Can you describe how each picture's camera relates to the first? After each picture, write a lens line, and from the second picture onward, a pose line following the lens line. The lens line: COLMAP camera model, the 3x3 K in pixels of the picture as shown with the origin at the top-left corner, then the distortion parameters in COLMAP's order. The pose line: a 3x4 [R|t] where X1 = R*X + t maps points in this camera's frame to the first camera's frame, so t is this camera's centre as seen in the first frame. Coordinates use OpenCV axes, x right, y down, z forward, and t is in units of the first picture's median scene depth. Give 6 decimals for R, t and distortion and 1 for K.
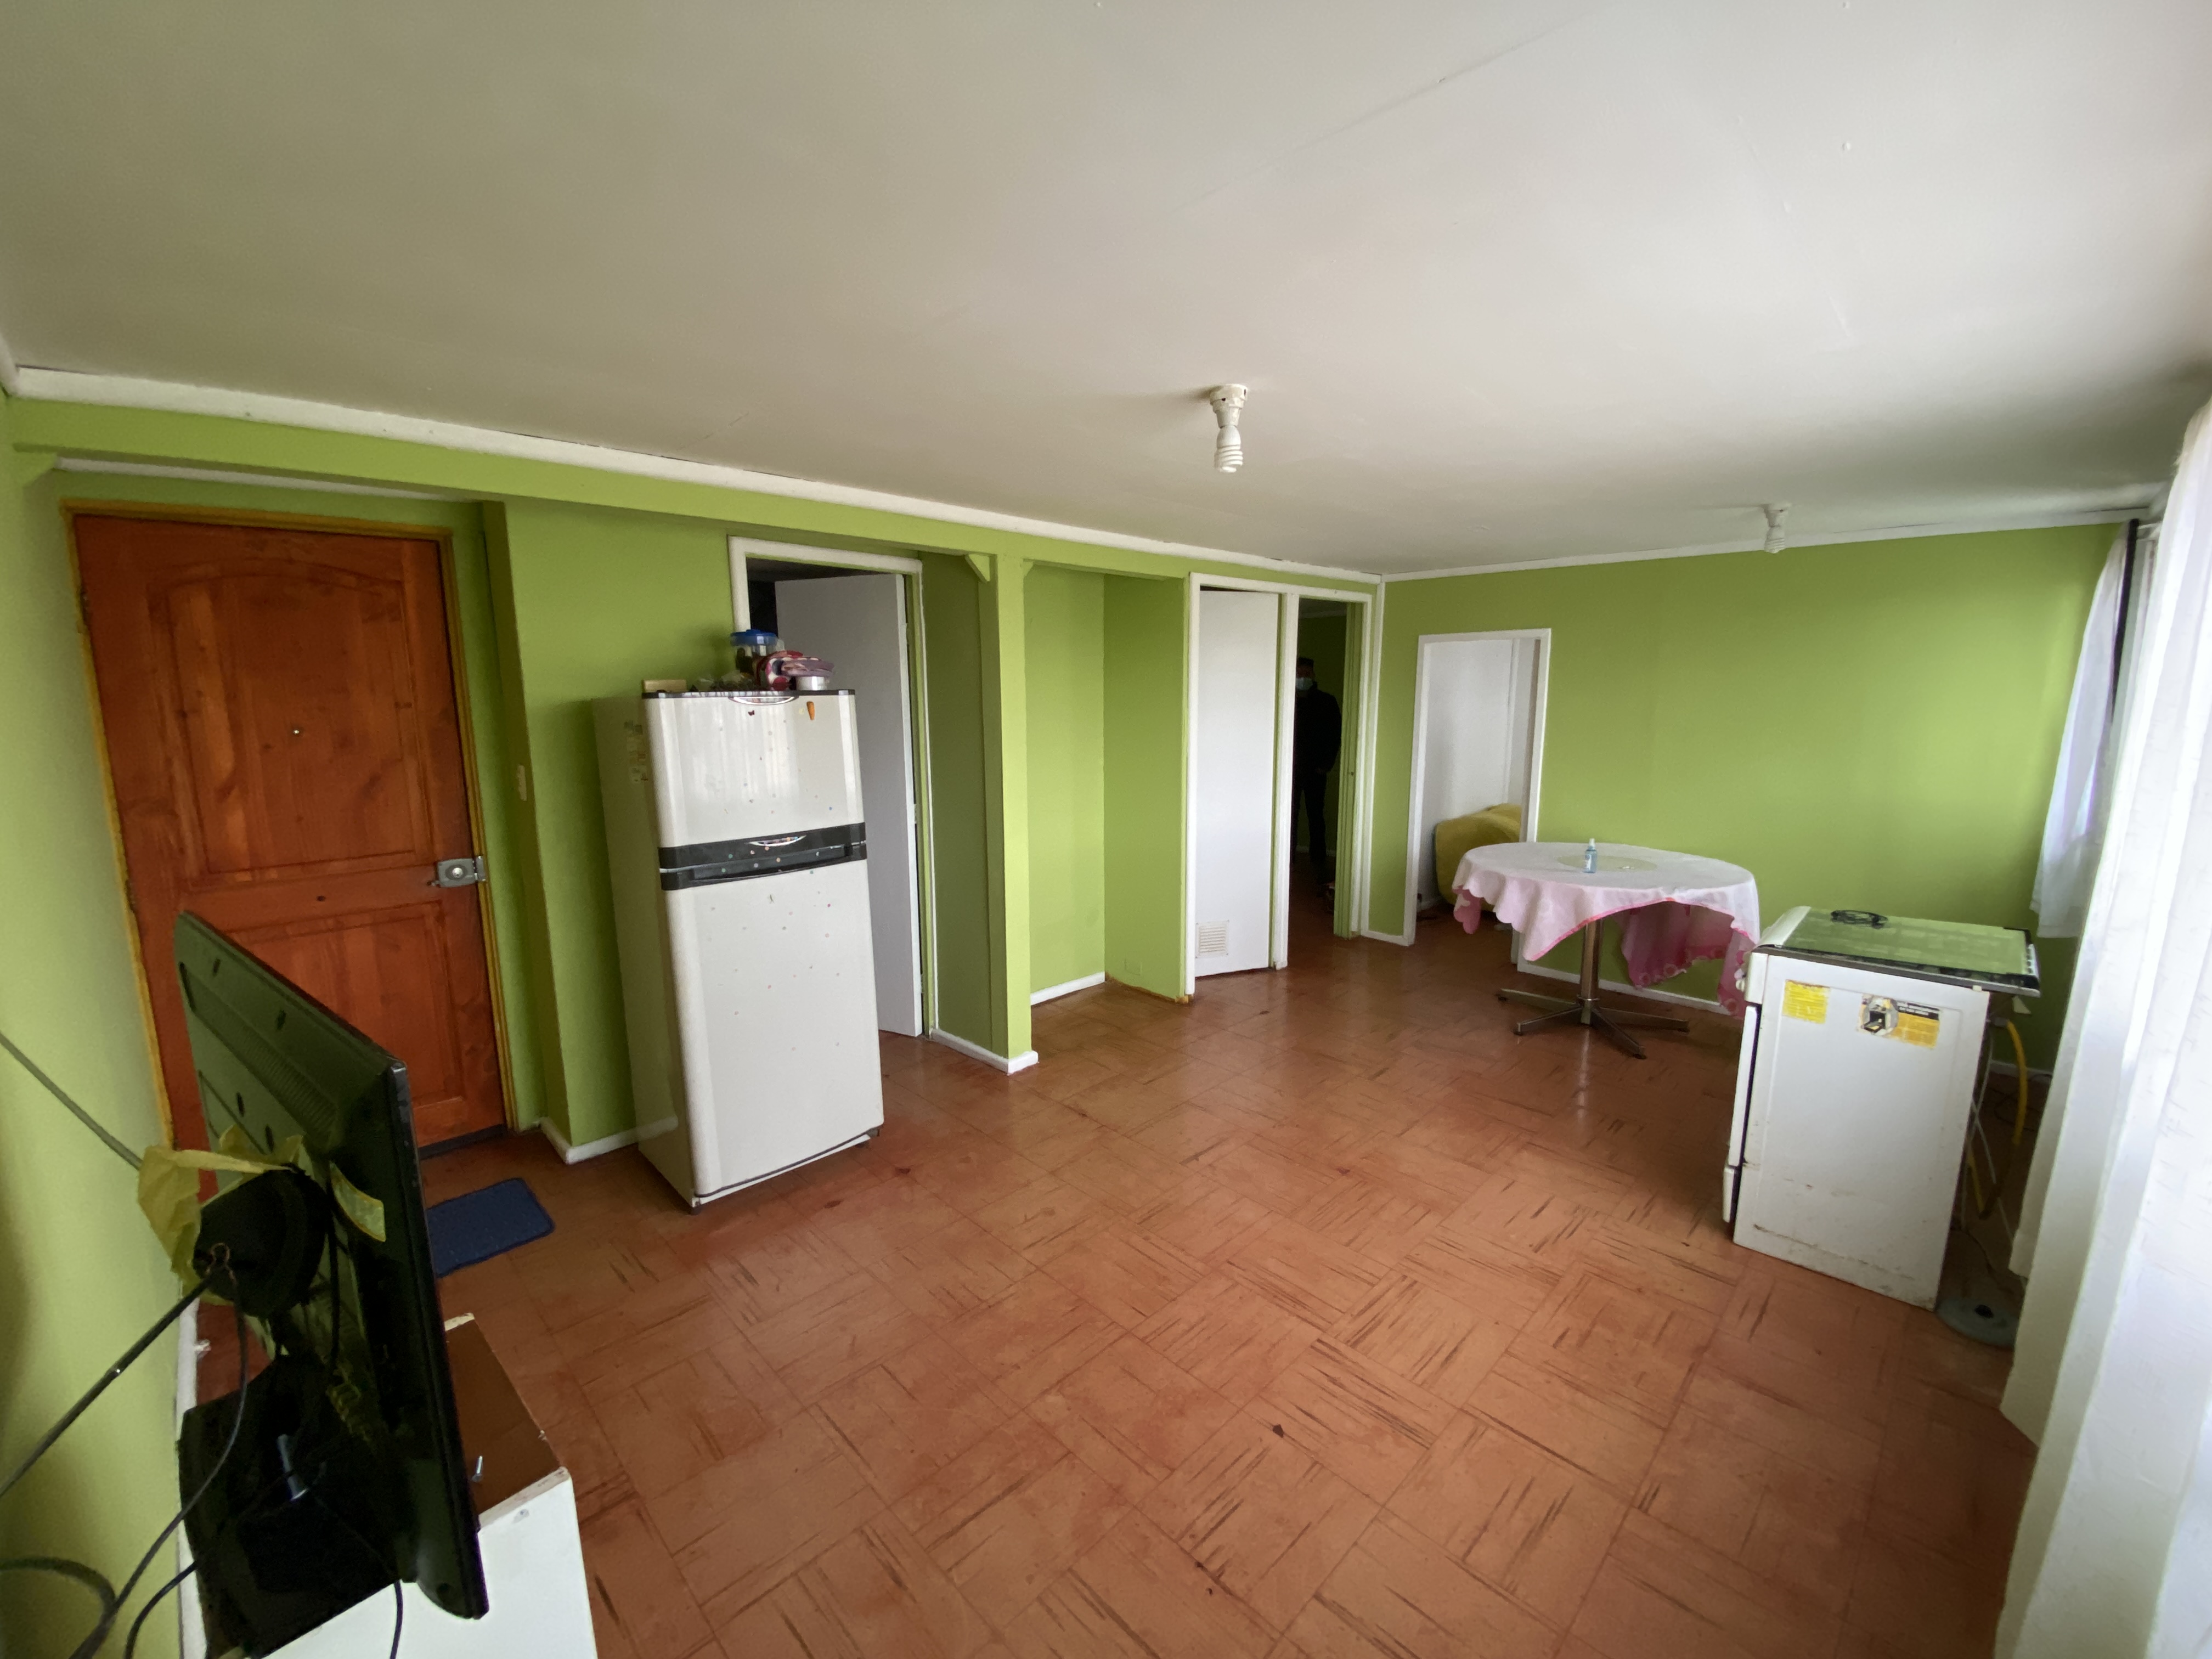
lens RADIAL K [[895.1, 0, 1101.3], [0, 895.1, 826.7], [0, 0, 1]] dist [-0.001876, -0.000281]
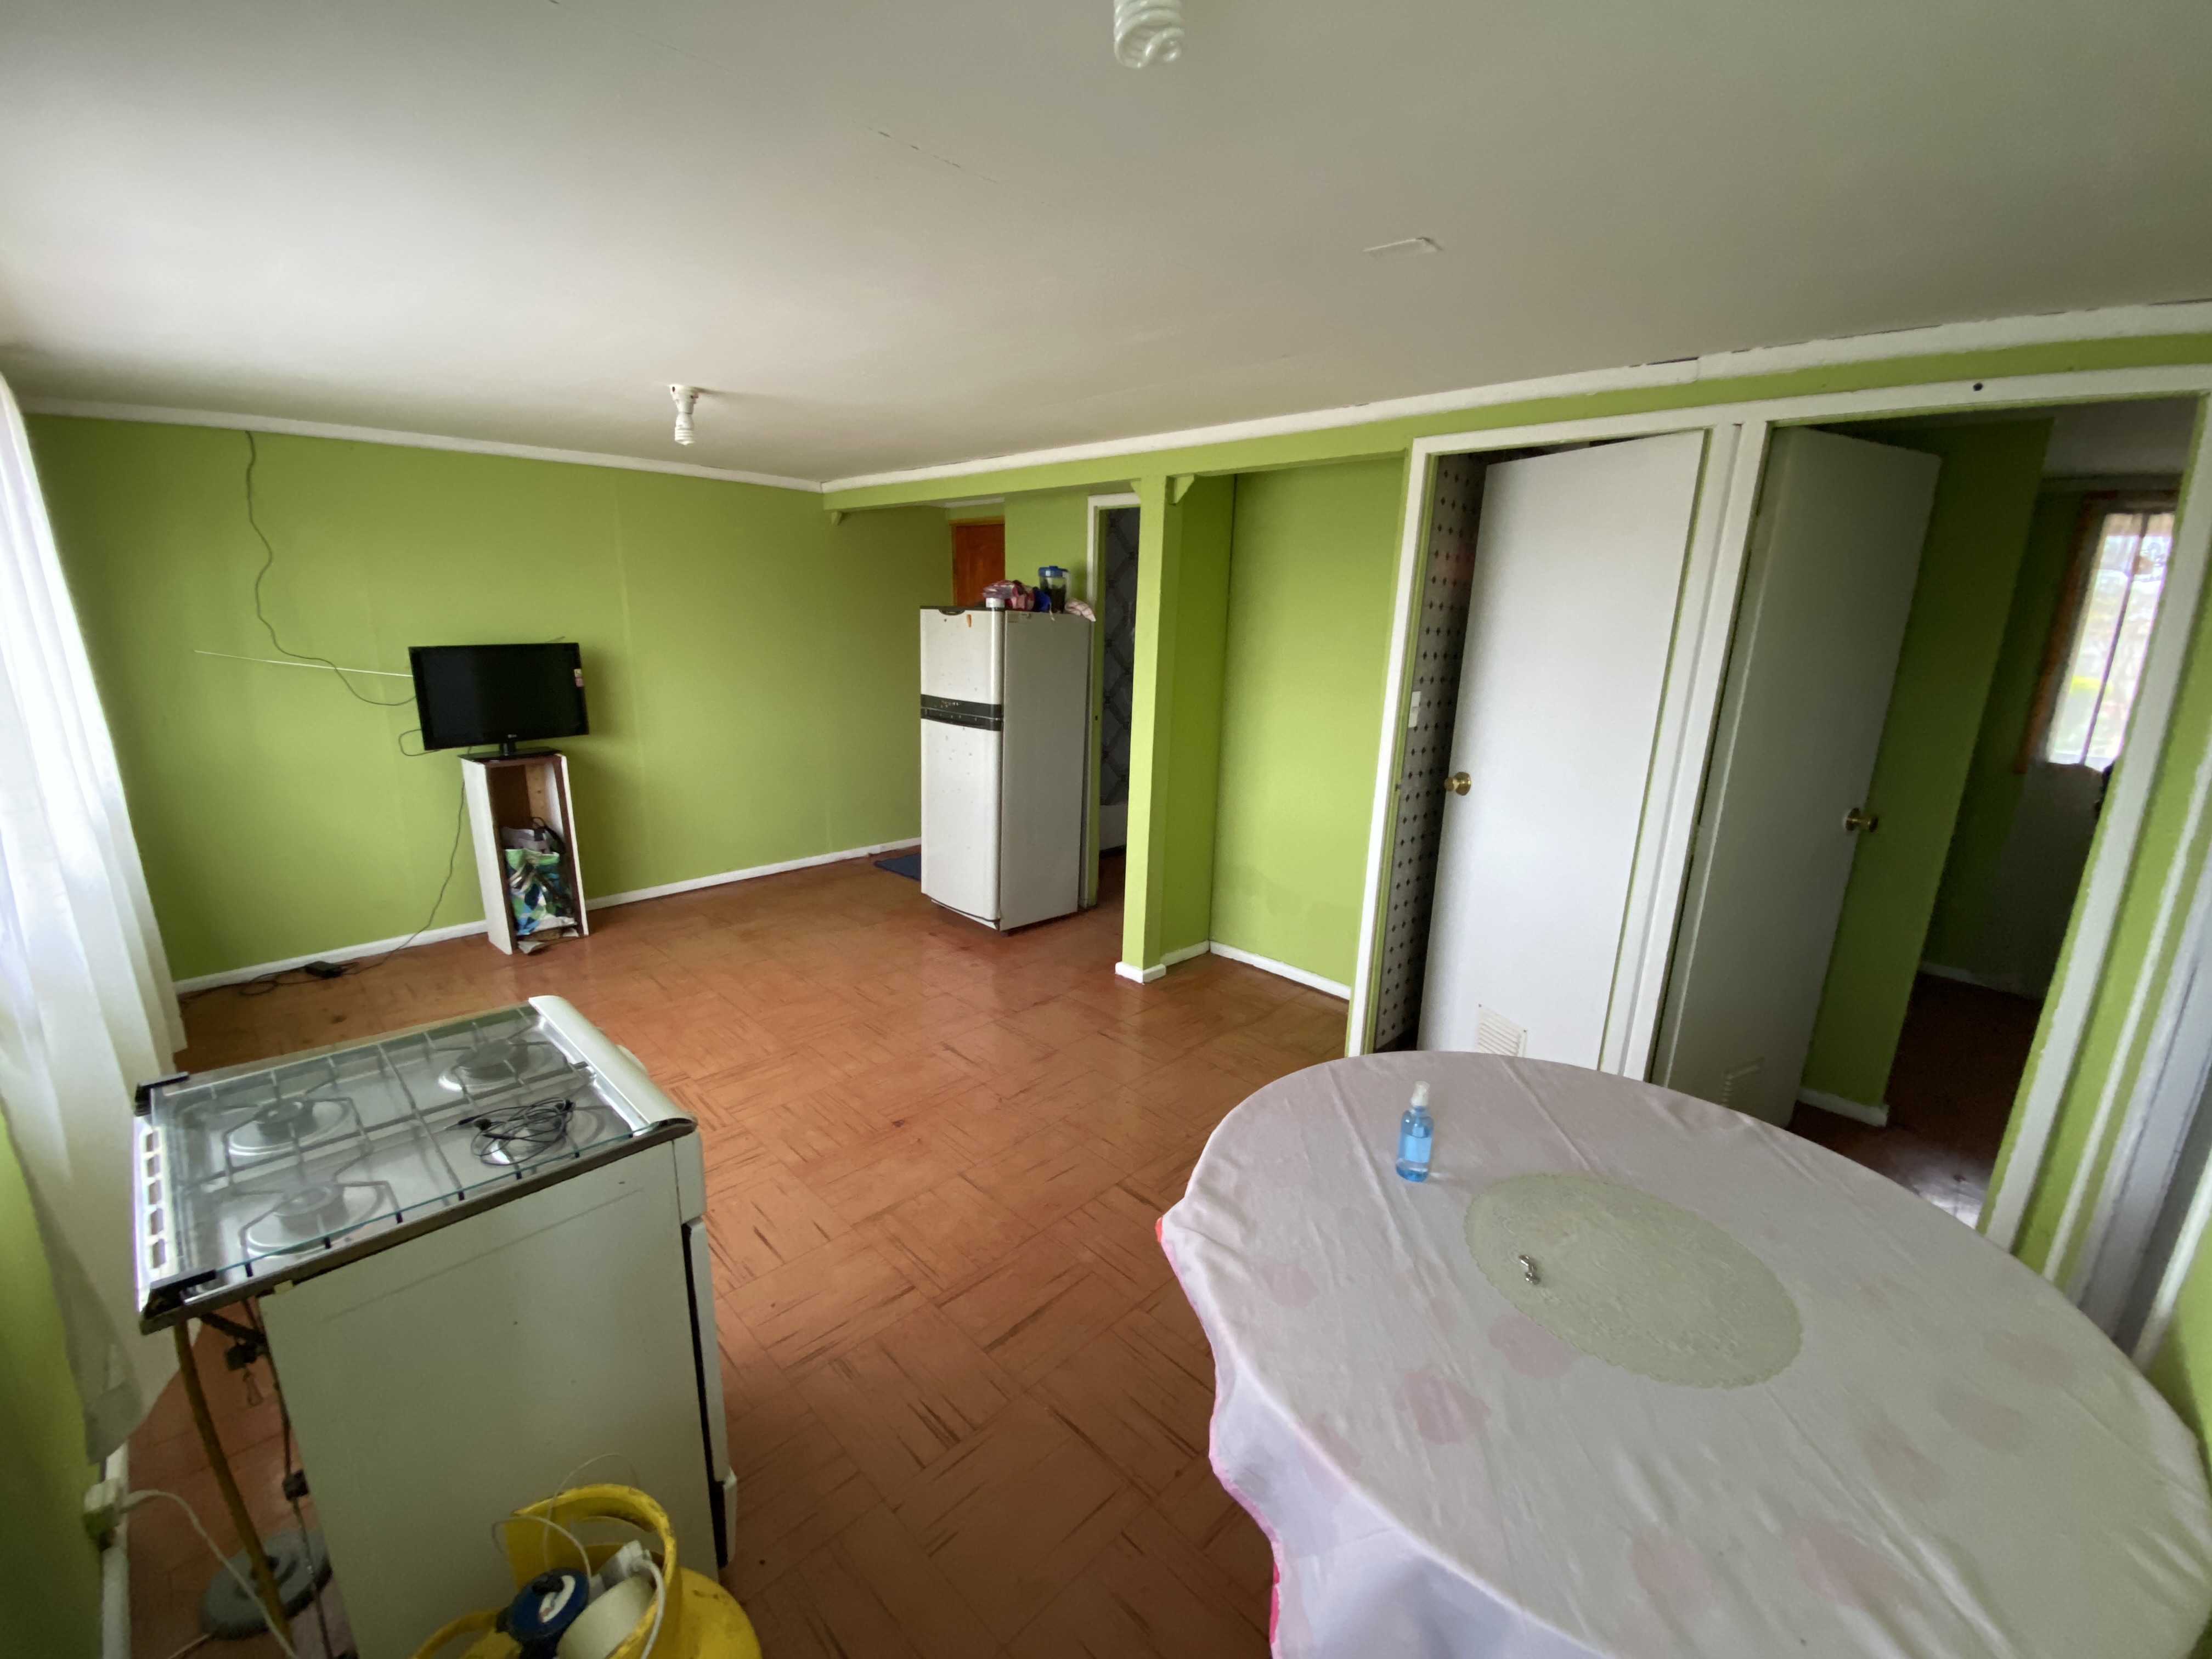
lens RADIAL K [[895.1, 0, 1101.3], [0, 895.1, 826.7], [0, 0, 1]] dist [-0.001876, -0.000281]
pose [[0.011155, 0.236870, -0.971477, 1.088091], [-0.185911, 0.955090, 0.230739, -0.166077], [0.982503, 0.178034, 0.054691, 1.076252]]
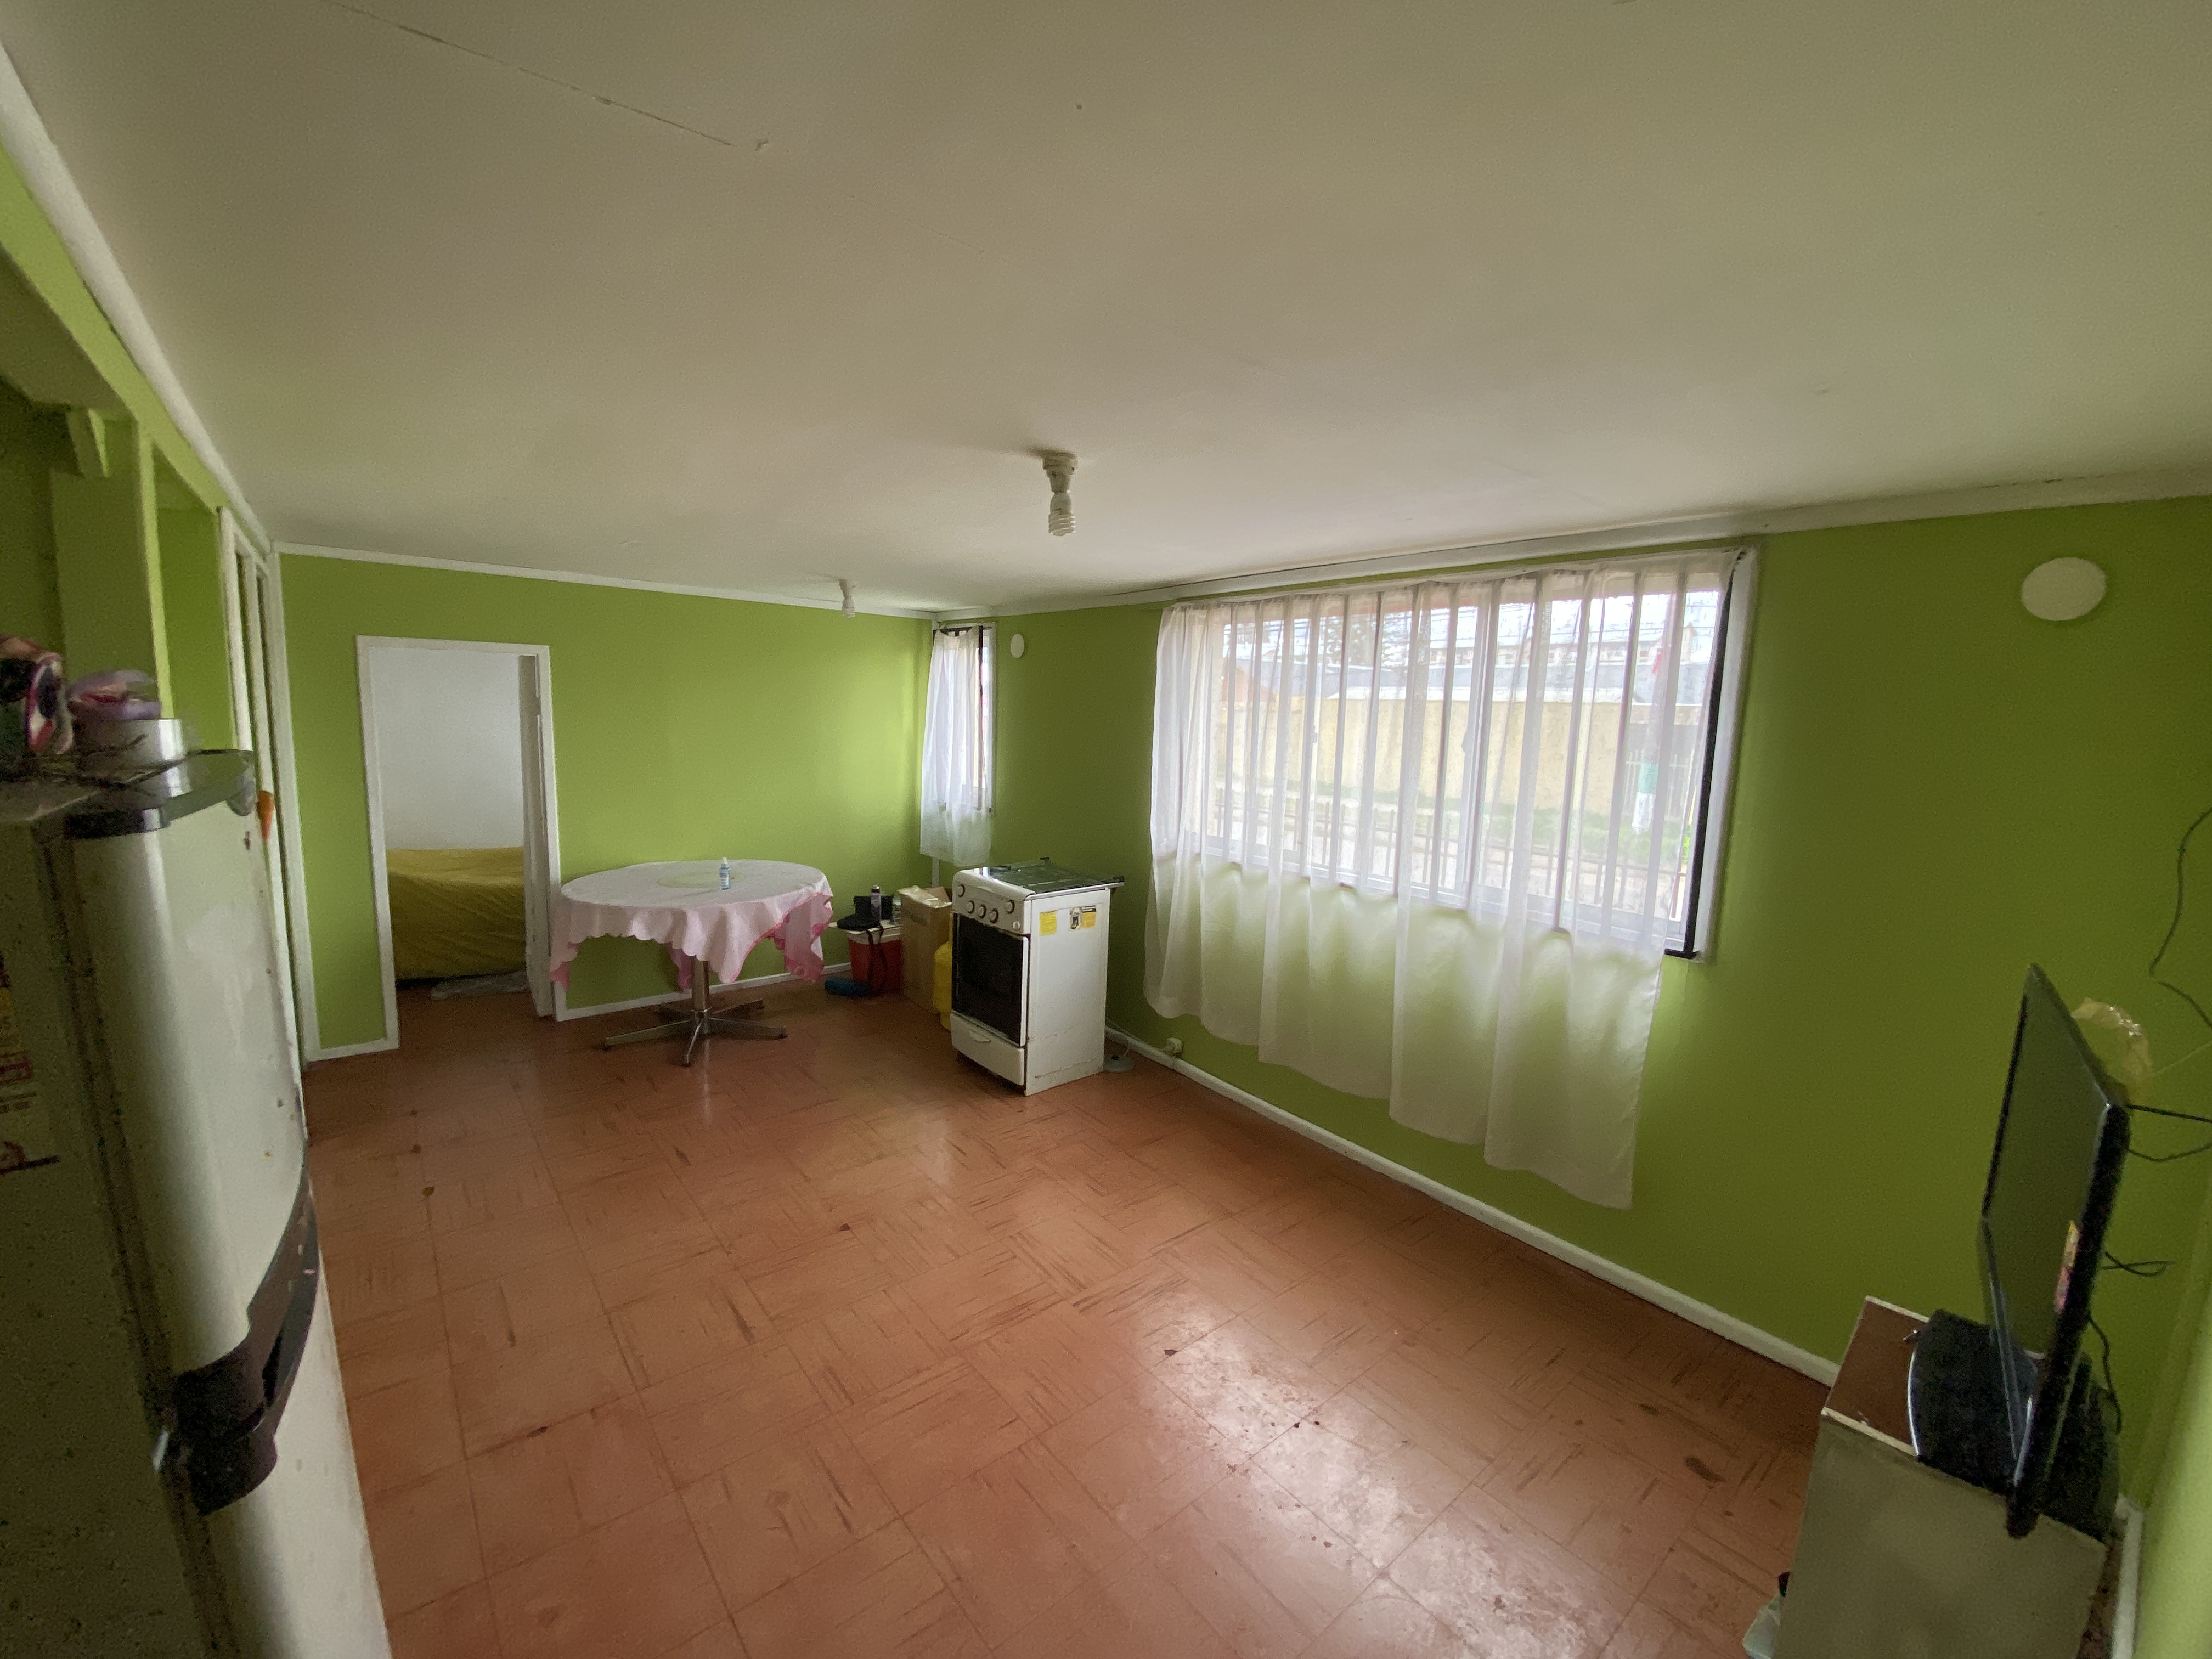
lens RADIAL K [[895.1, 0, 1101.3], [0, 895.1, 826.7], [0, 0, 1]] dist [-0.001876, -0.000281]
pose [[0.088017, -0.126422, 0.988064, -0.584983], [0.126748, 0.985272, 0.114774, -0.111151], [-0.988022, 0.115133, 0.102744, 0.566125]]
